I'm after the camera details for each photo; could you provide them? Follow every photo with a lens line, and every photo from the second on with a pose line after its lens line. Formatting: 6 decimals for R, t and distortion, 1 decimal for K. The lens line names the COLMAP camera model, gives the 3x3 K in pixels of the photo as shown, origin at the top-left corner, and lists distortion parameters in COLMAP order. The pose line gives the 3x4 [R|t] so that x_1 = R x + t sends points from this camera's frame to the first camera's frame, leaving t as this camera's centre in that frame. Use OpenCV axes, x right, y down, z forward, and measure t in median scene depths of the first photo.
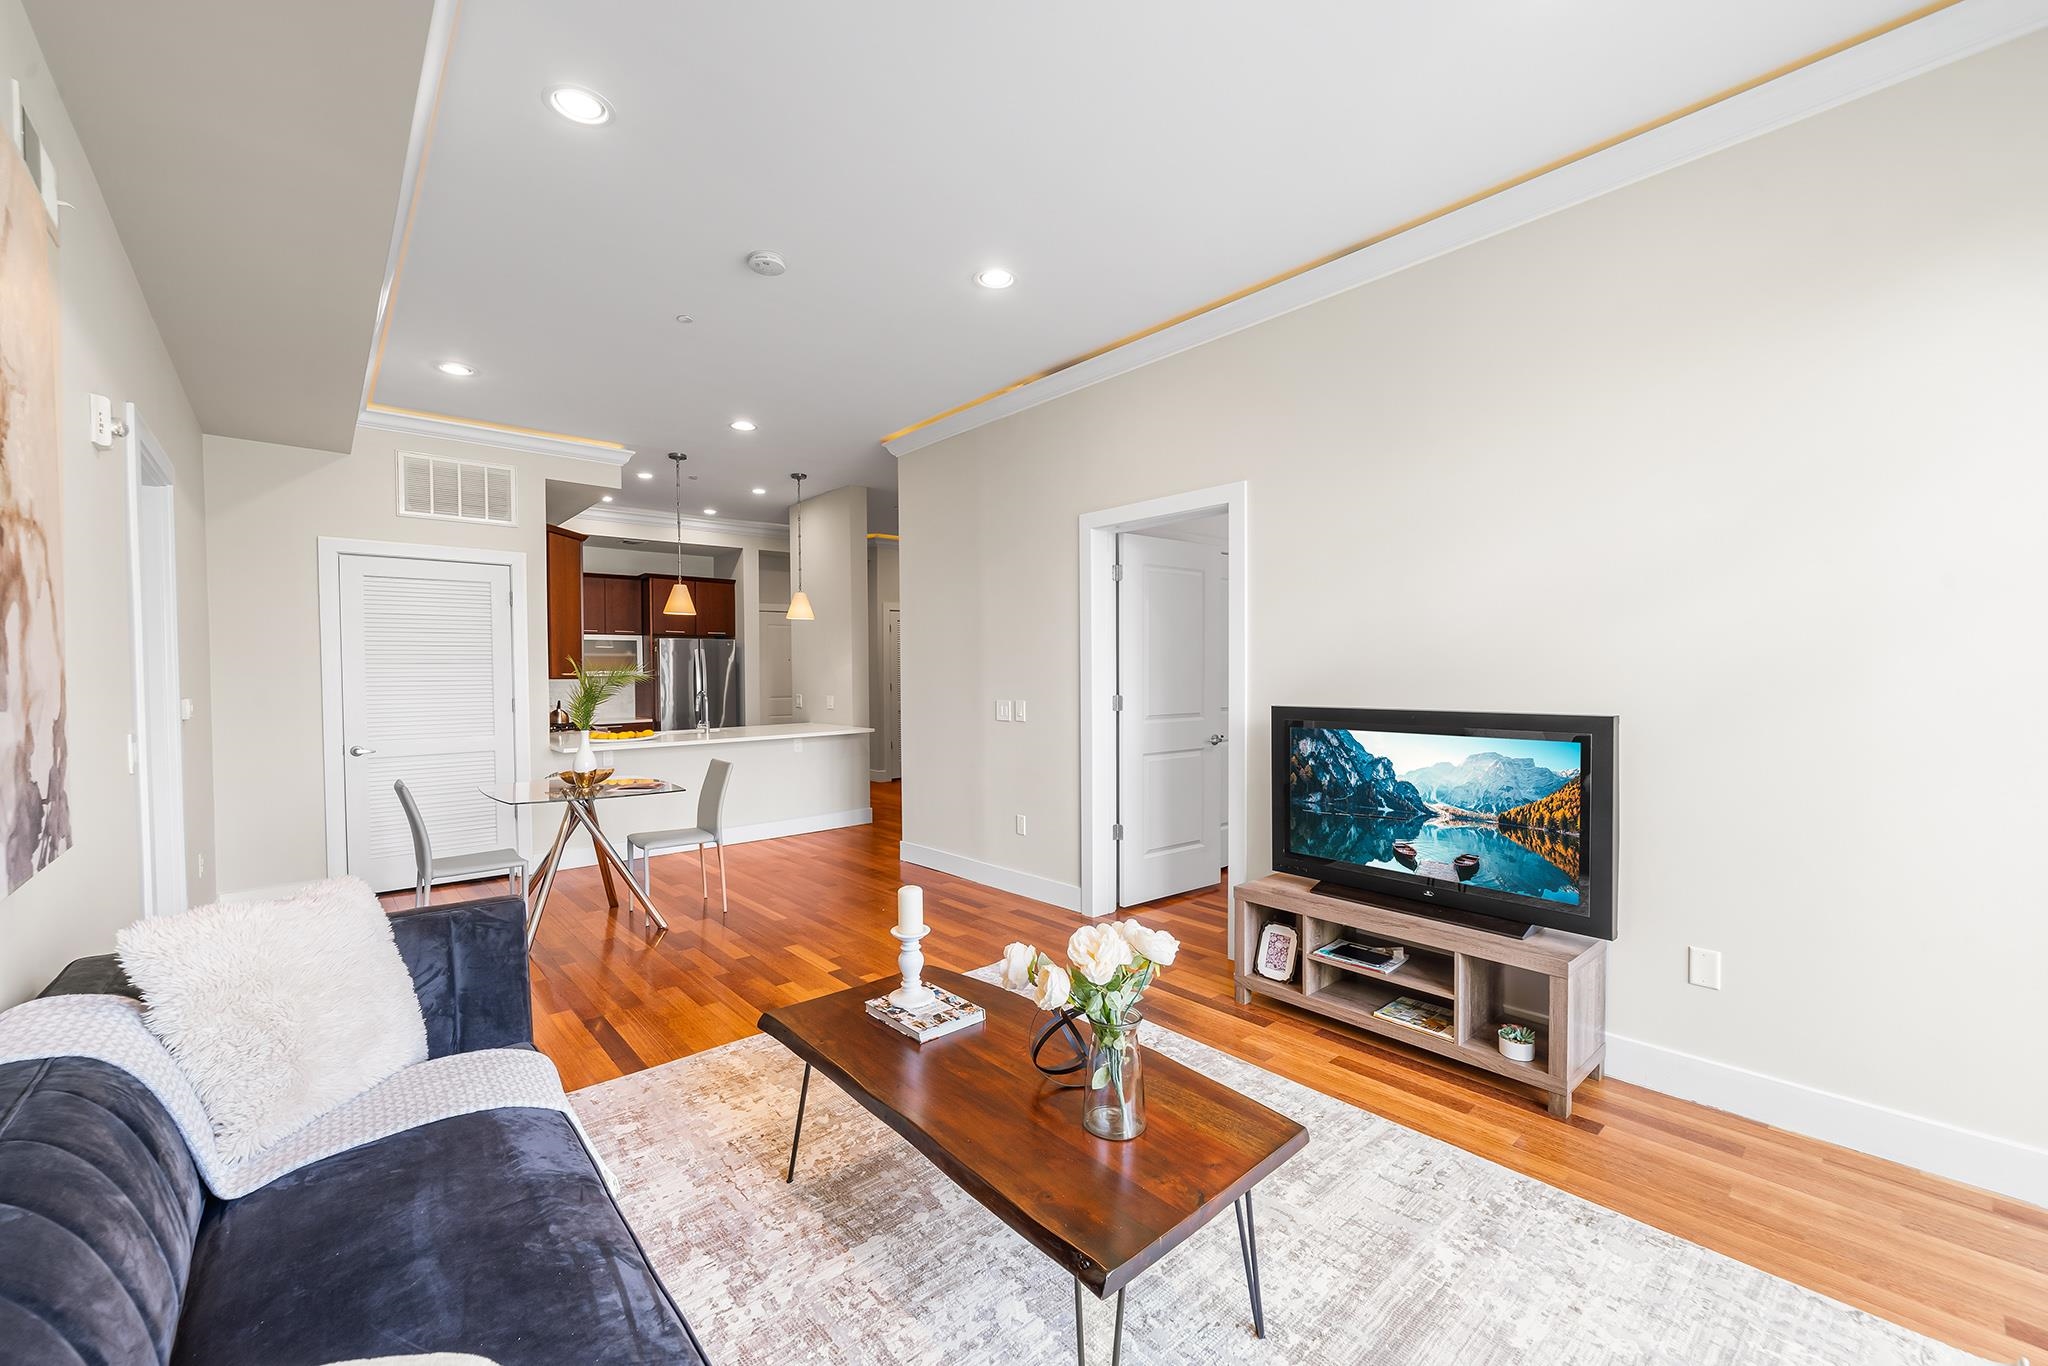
lens RADIAL K [[811.0, 0, 1010.8], [0, 811.0, 690.1], [0, 0, 1]] dist [-0.002606, -0.000537]
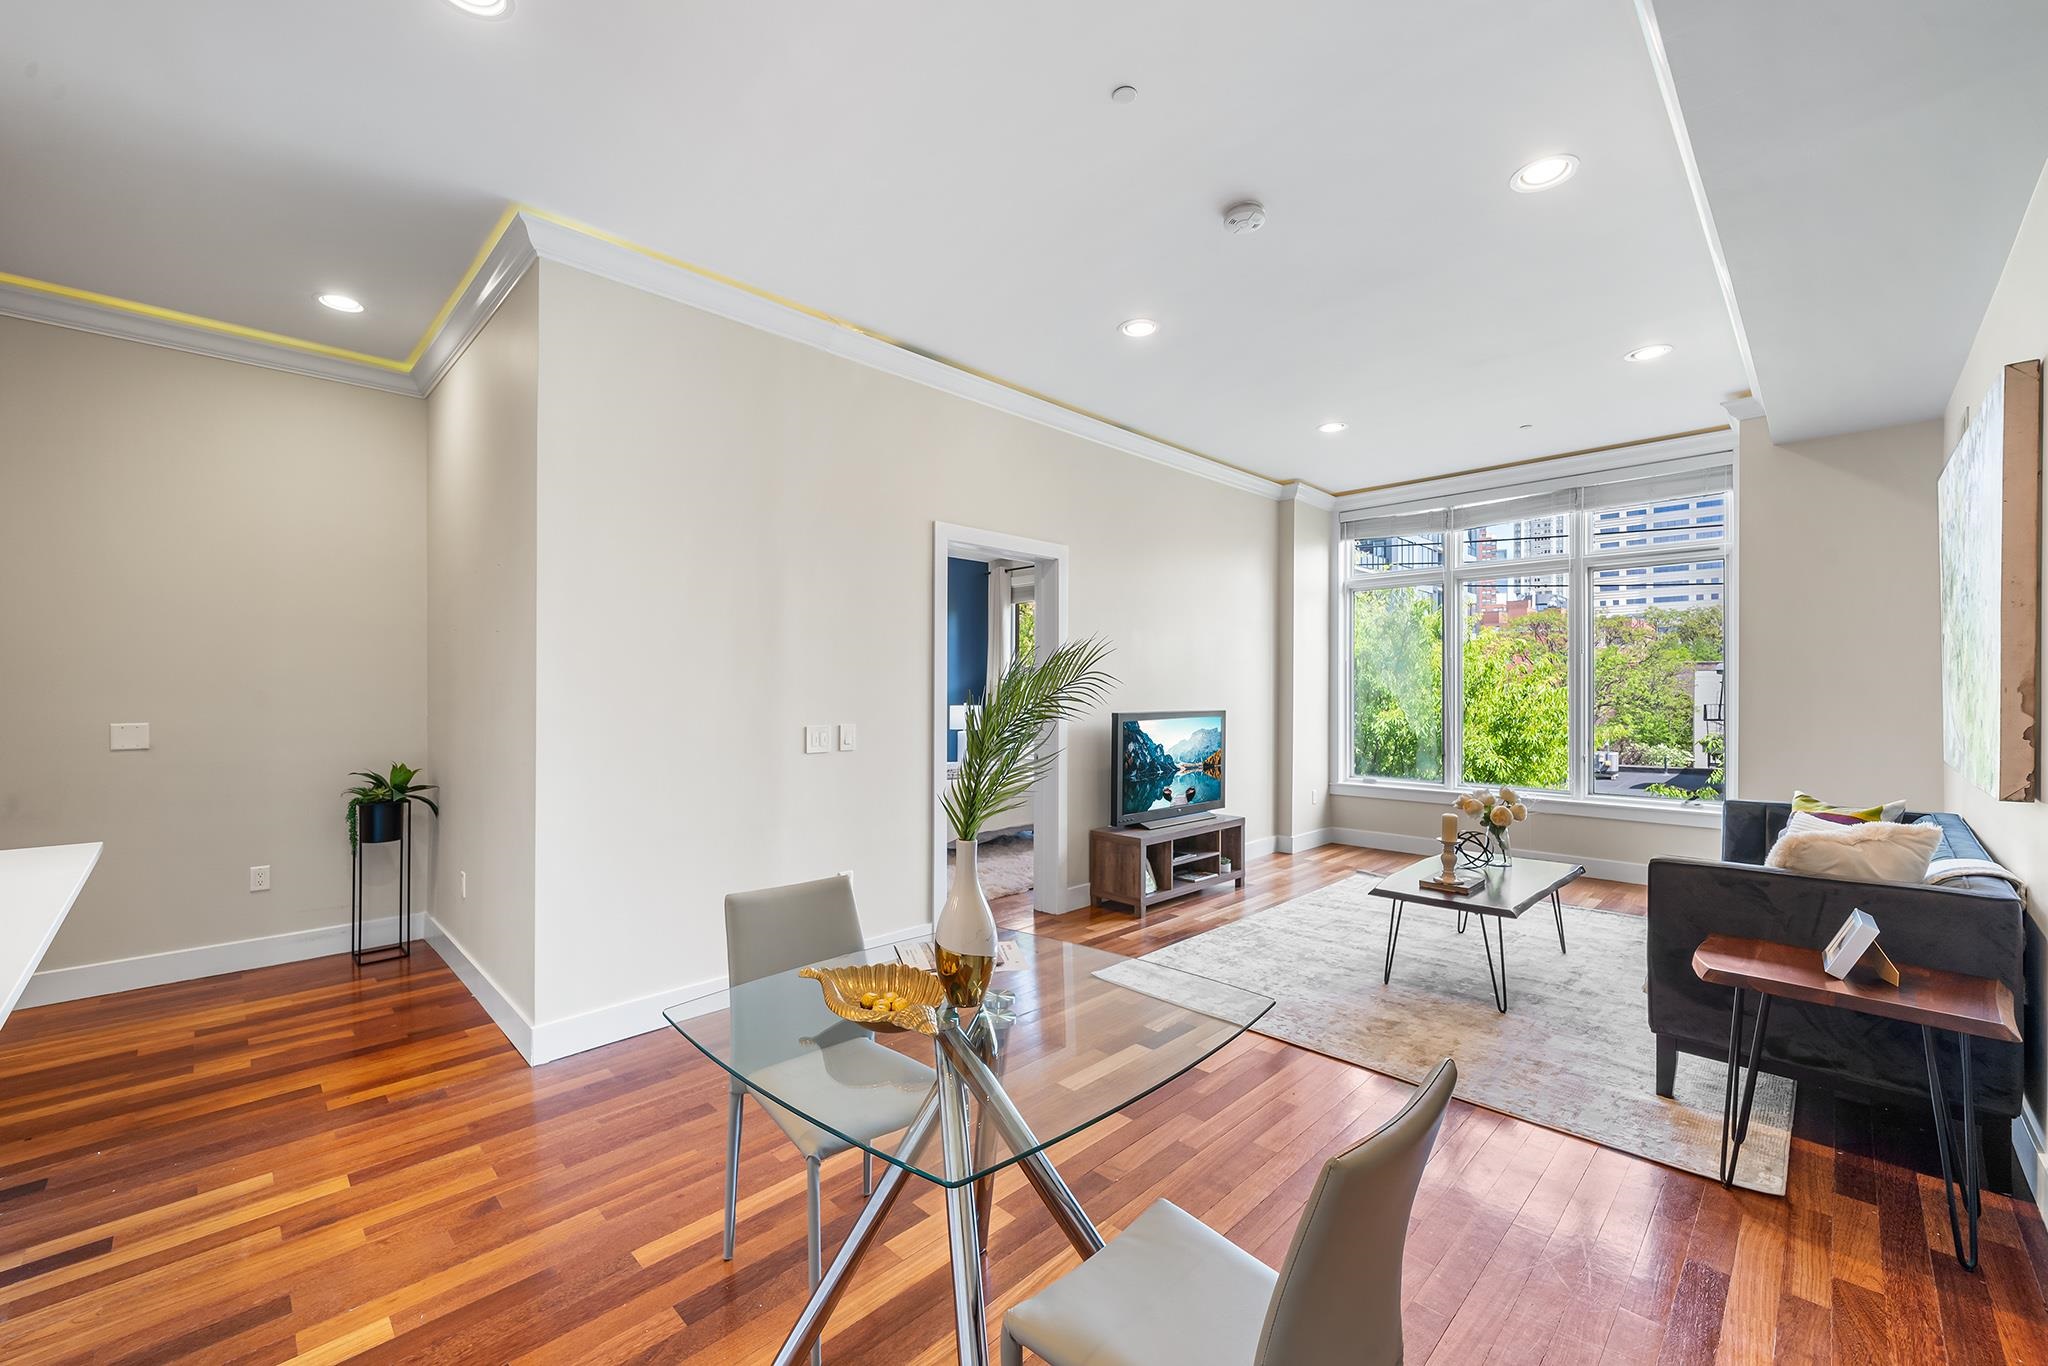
lens RADIAL K [[811.0, 0, 1010.8], [0, 811.0, 690.1], [0, 0, 1]] dist [-0.002606, -0.000537]
pose [[-0.065206, 0.003459, 0.997866, -1.312327], [0.015401, 0.999878, -0.002460, -0.030055], [-0.997753, 0.015207, -0.065252, 1.499919]]
